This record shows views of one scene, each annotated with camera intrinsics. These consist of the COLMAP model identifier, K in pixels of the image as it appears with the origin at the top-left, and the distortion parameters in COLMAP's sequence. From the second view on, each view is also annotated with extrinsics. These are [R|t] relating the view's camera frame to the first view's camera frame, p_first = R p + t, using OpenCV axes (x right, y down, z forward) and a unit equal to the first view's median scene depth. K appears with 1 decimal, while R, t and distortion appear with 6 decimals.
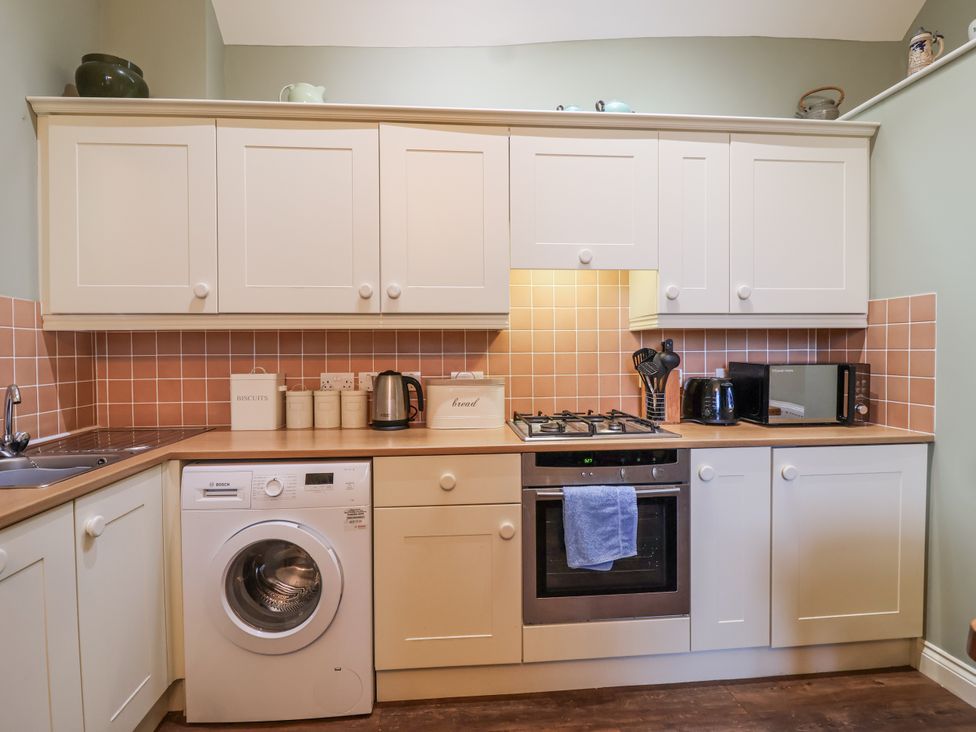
lens RADIAL K [[526.3, 0, 487.1], [0, 526.3, 369.0], [0, 0, 1]] dist [-0.003002, -0.006363]
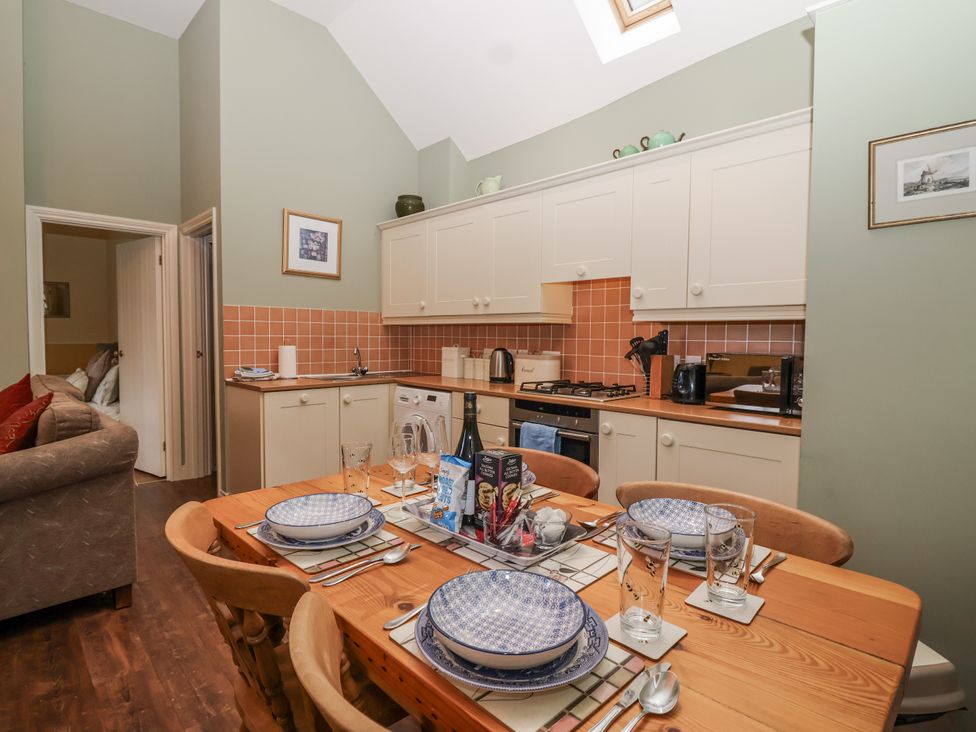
lens RADIAL K [[510.7, 0, 489.8], [0, 510.7, 360.1], [0, 0, 1]] dist [-0.003677, -0.009243]
pose [[0.635696, 0.050268, -0.770301, 1.147037], [-0.041345, 0.998662, 0.031050, -0.007104], [0.770831, 0.012109, 0.636924, -0.069922]]
